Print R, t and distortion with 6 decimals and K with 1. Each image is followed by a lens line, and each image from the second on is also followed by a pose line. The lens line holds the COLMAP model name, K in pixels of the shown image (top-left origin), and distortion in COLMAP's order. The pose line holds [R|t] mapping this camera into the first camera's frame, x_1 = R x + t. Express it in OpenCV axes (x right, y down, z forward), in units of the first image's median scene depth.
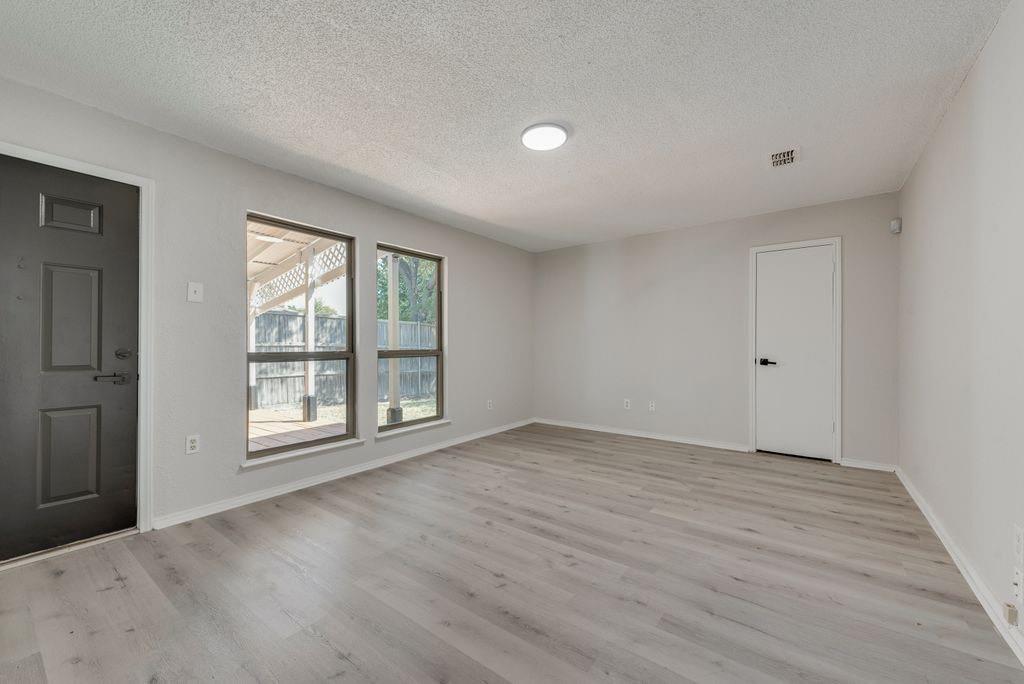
lens RADIAL K [[398.7, 0, 508.1], [0, 398.7, 346.3], [0, 0, 1]] dist [0.013574, -0.001424]
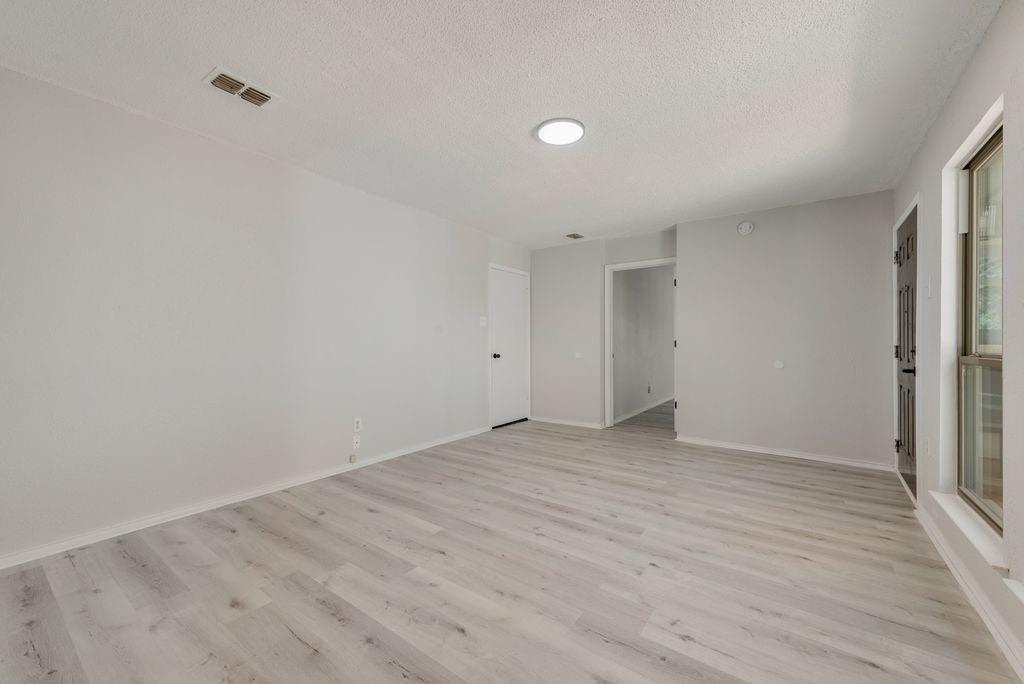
lens RADIAL K [[398.7, 0, 509.3], [0, 398.7, 342.6], [0, 0, 1]] dist [0.013574, -0.001424]
pose [[-0.999879, -0.000644, -0.015553, 0.216855], [-0.000640, 1.000000, -0.000288, -0.002251], [0.015553, -0.000278, -0.999879, 1.860291]]
